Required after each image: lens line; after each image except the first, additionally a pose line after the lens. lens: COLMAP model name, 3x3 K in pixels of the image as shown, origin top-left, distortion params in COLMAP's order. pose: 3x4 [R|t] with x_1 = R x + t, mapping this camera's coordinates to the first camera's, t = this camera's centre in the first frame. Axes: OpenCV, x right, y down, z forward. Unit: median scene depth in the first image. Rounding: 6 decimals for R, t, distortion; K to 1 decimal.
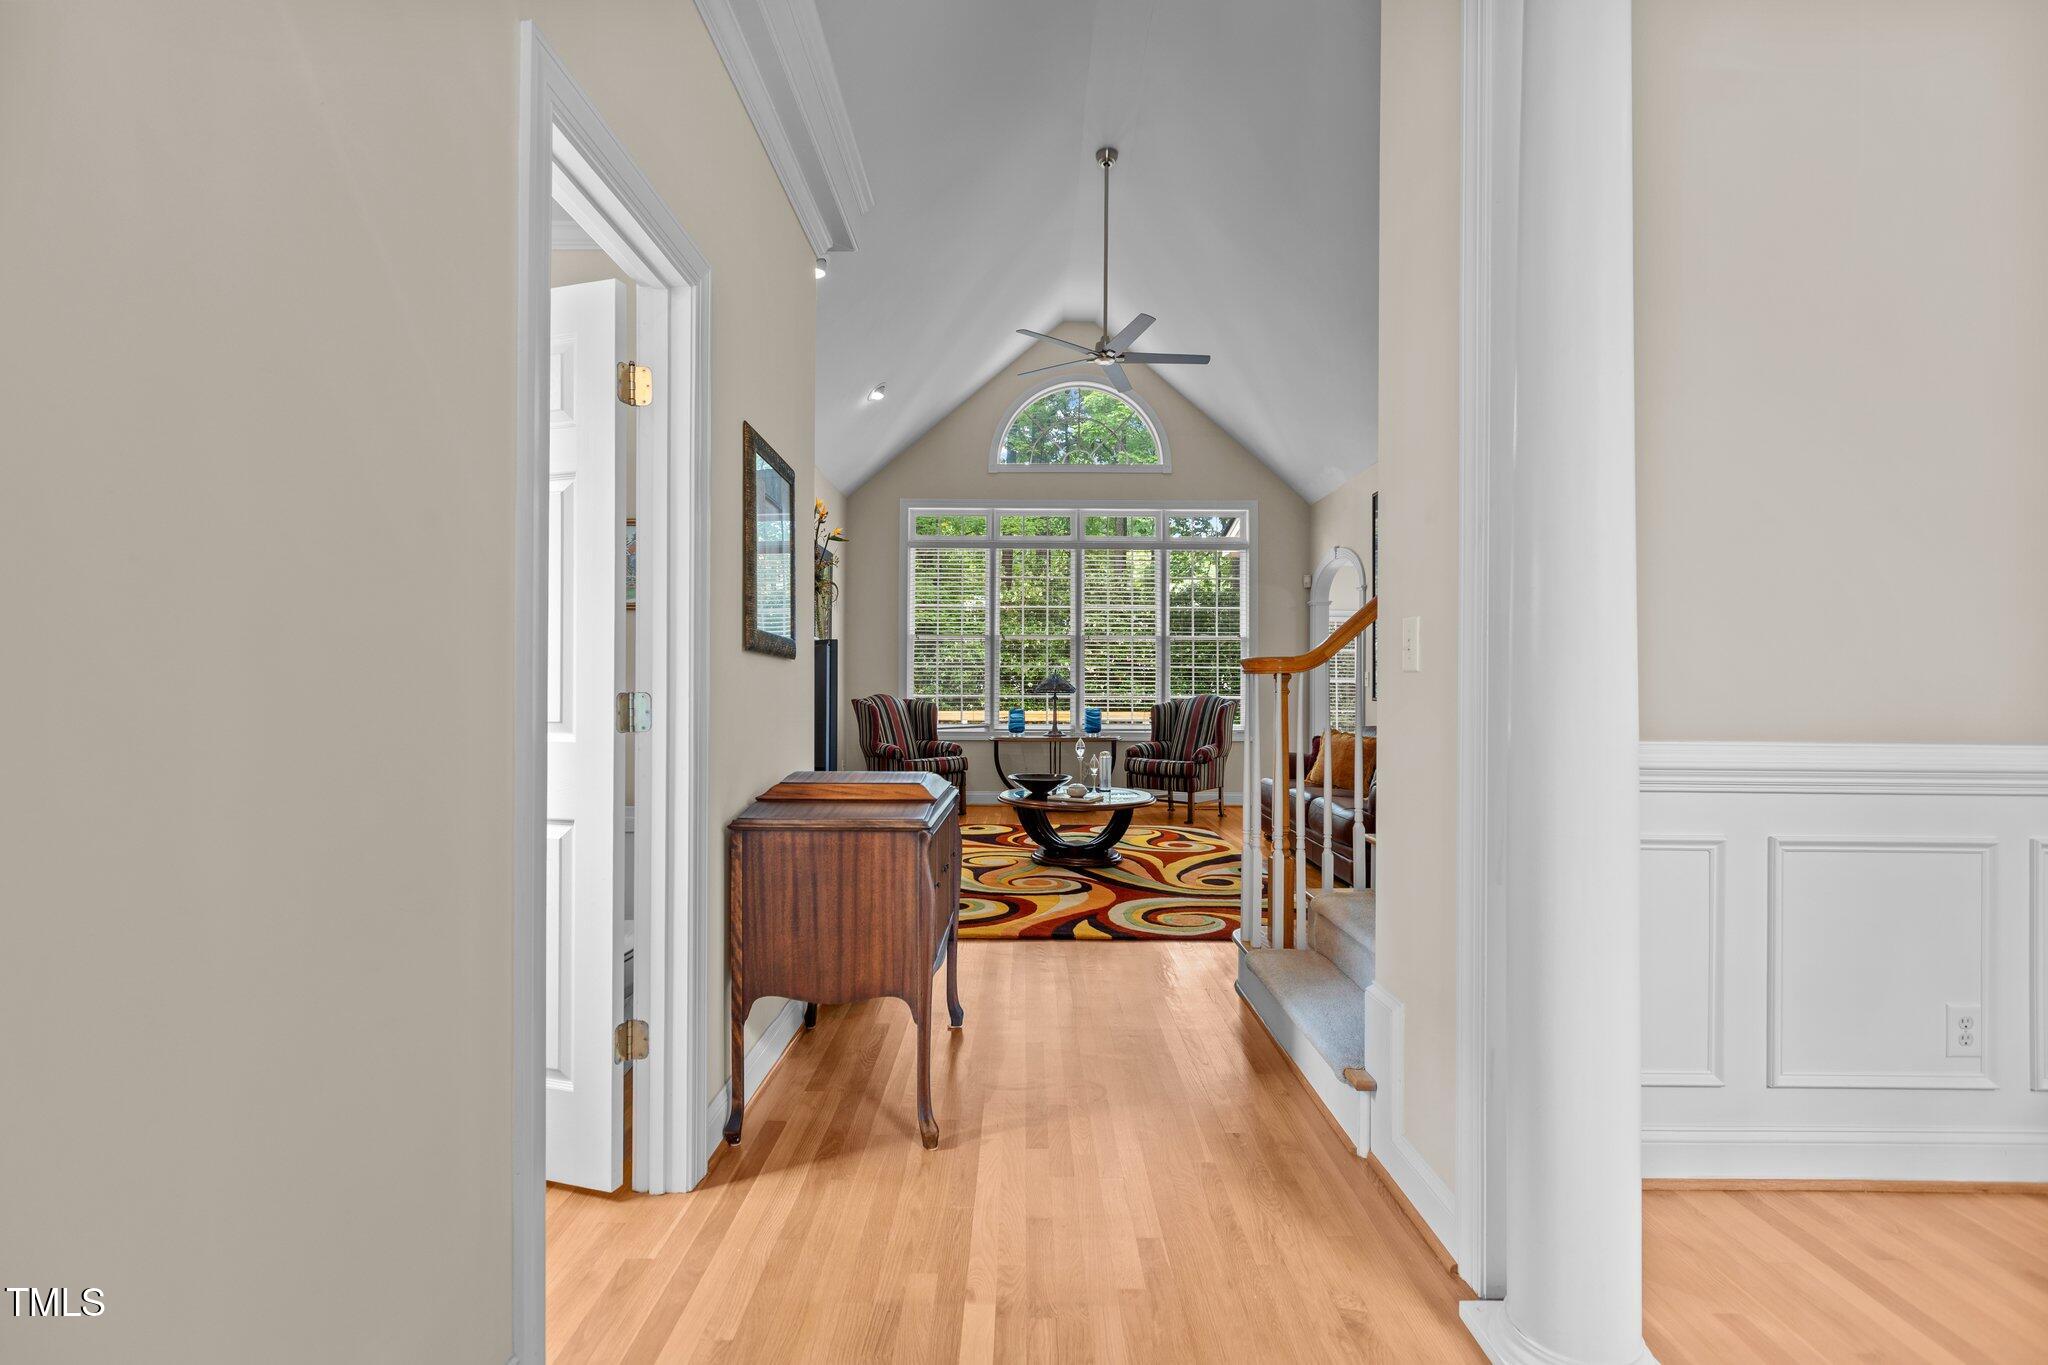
lens RADIAL K [[932.6, 0, 1022.5], [0, 932.6, 706.3], [0, 0, 1]] dist [0.002667, 0.000485]
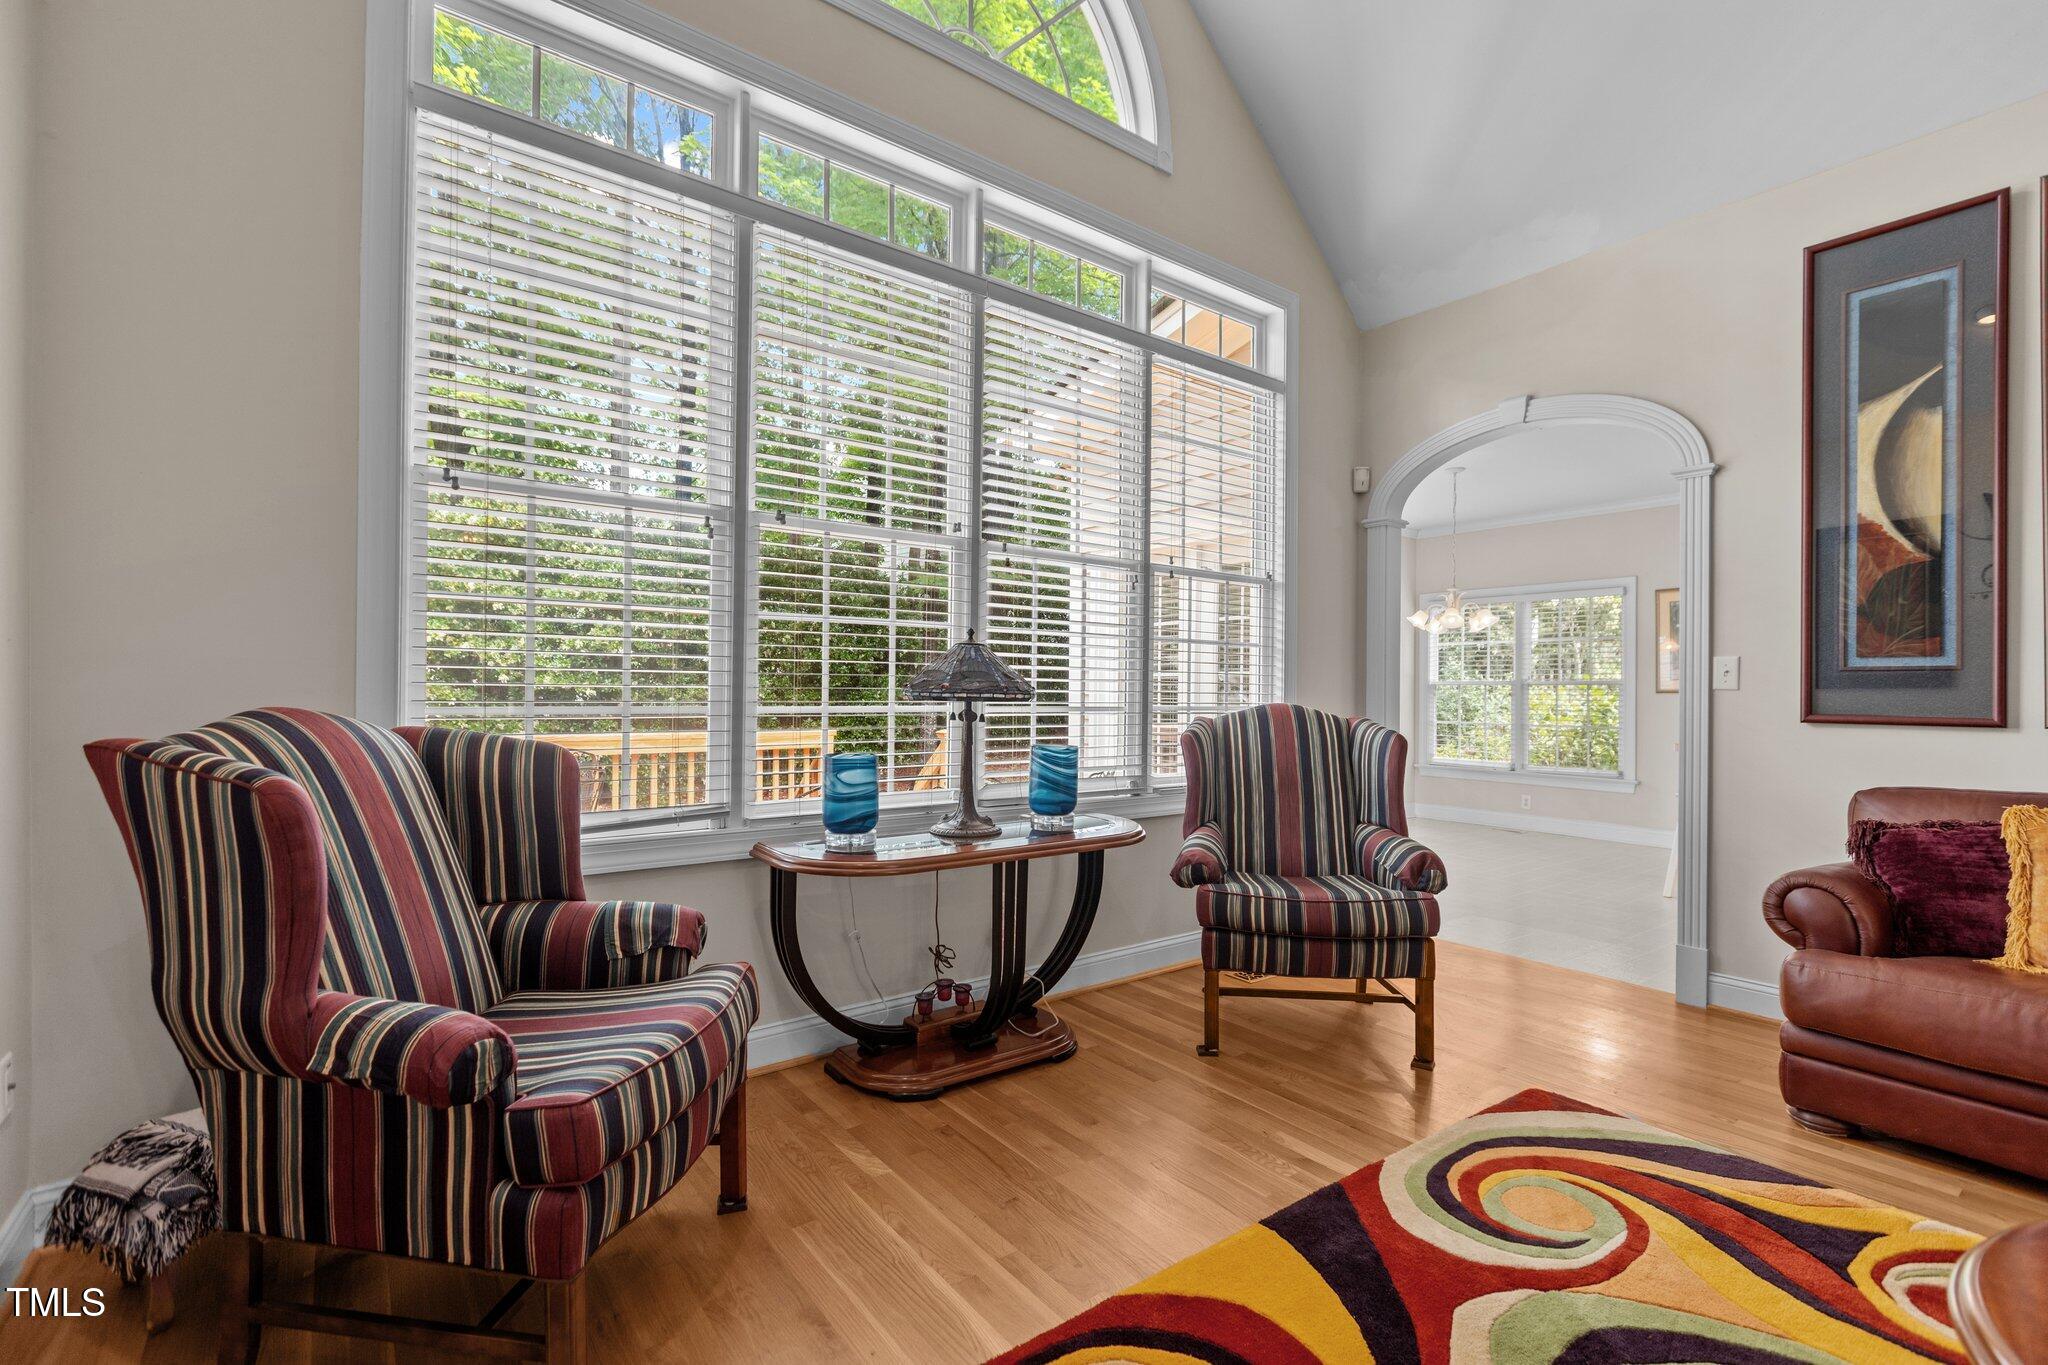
lens RADIAL K [[887.1, 0, 1027.7], [0, 887.1, 687.6], [0, 0, 1]] dist [0.000228, 0.000038]
pose [[0.800254, 0.005330, 0.599638, -0.137643], [0.003829, 0.999895, -0.013999, -0.014964], [-0.599649, 0.013499, 0.800149, 0.744844]]
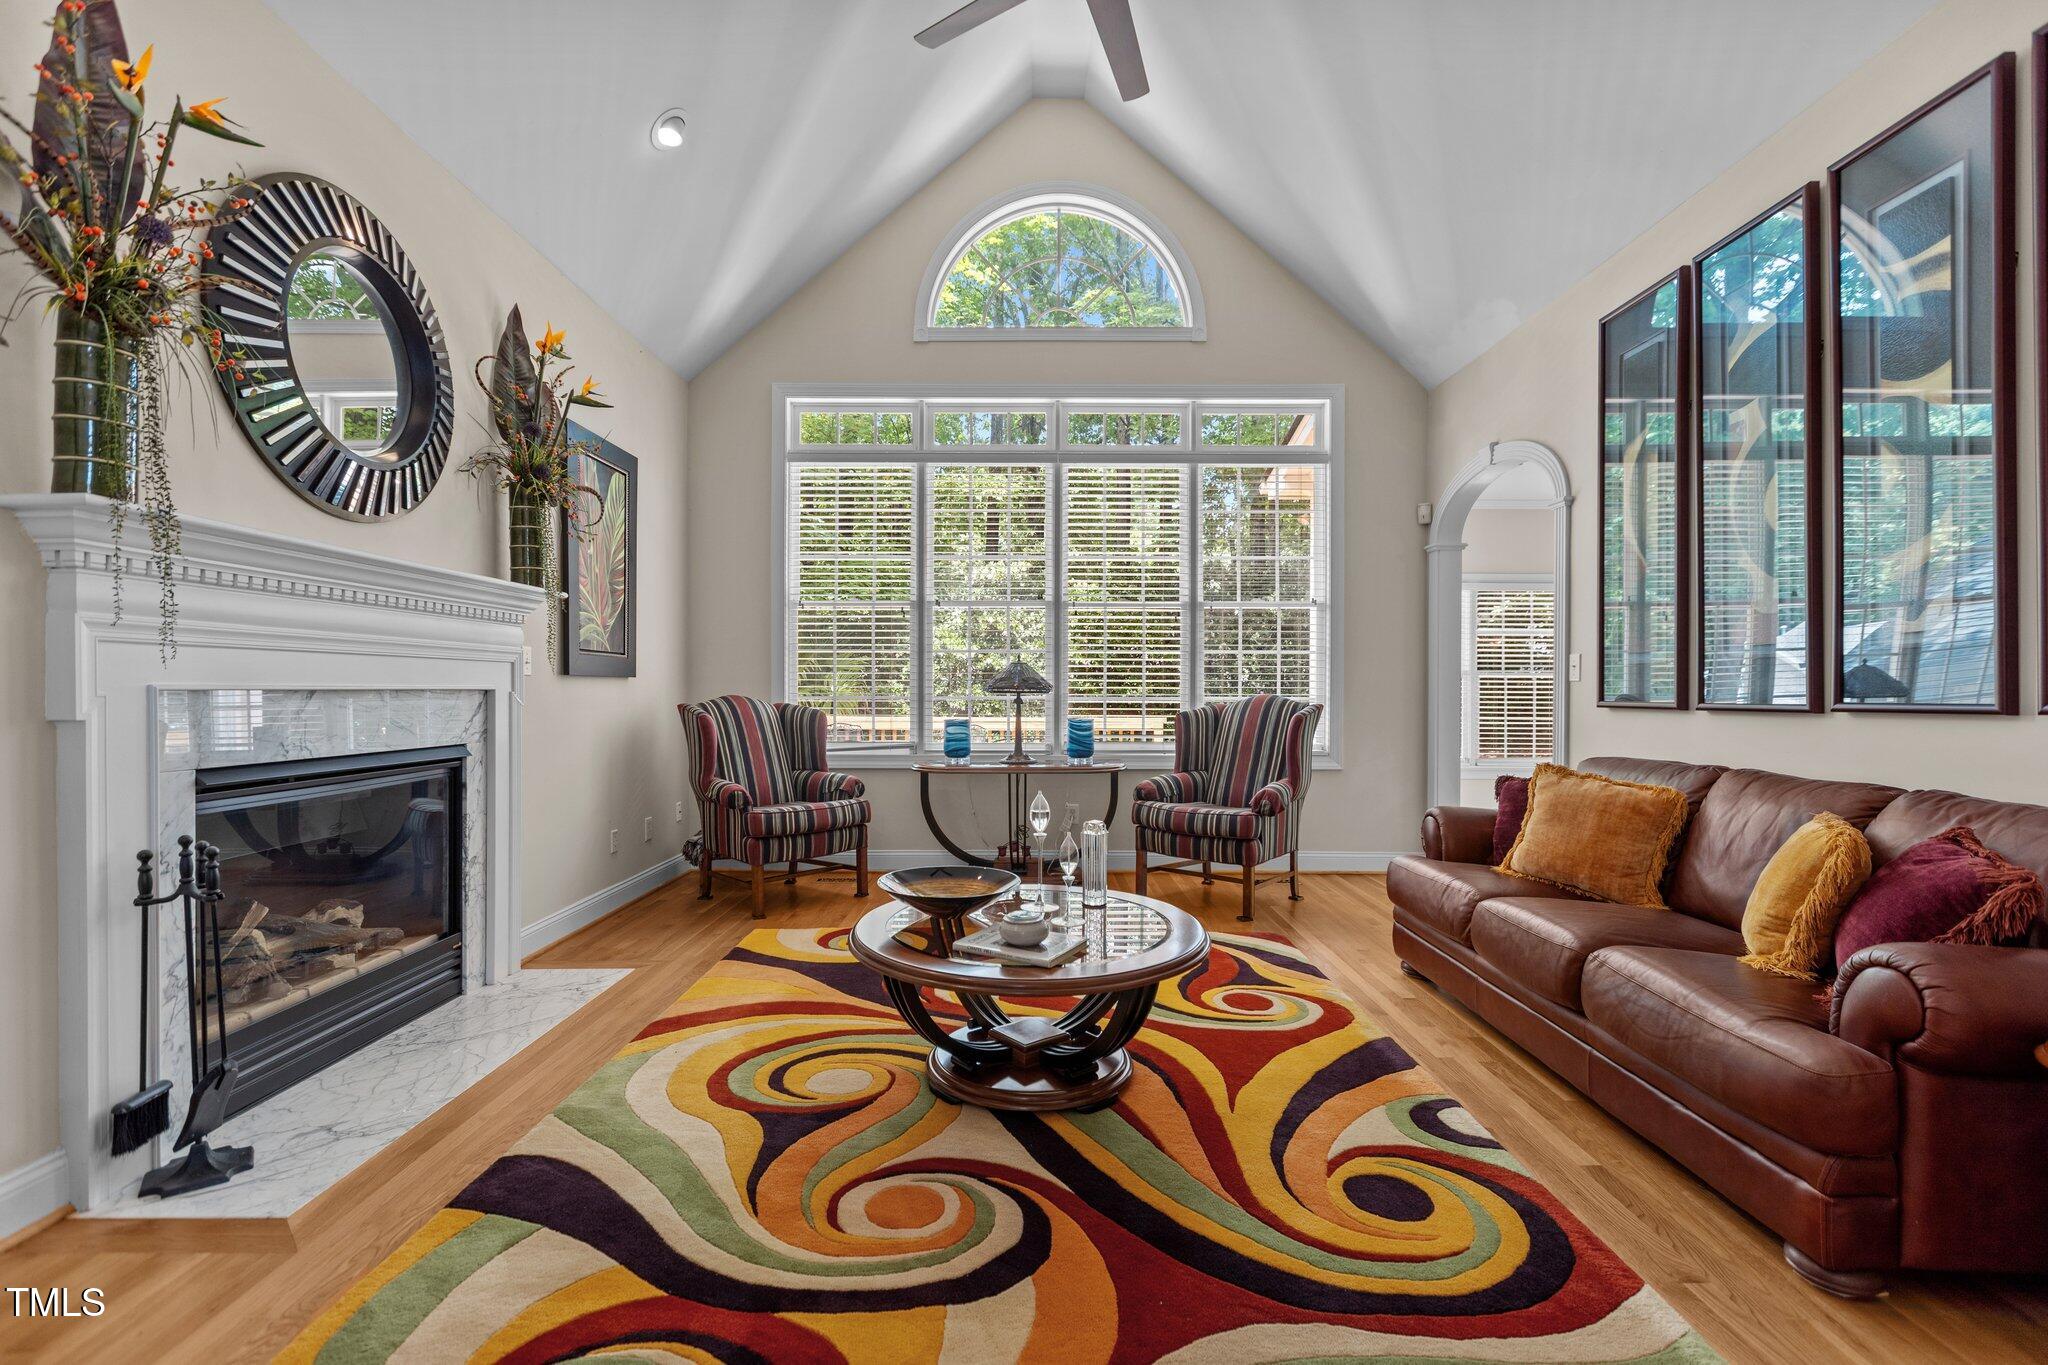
lens RADIAL K [[905.8, 0, 1027.1], [0, 905.8, 683.7], [0, 0, 1]] dist [-0.000281, -0.000141]
pose [[0.999998, -0.002199, -0.000292, 0.040745], [0.002191, 0.999732, -0.023040, -0.006946], [0.000342, 0.023040, 0.999734, 0.401610]]
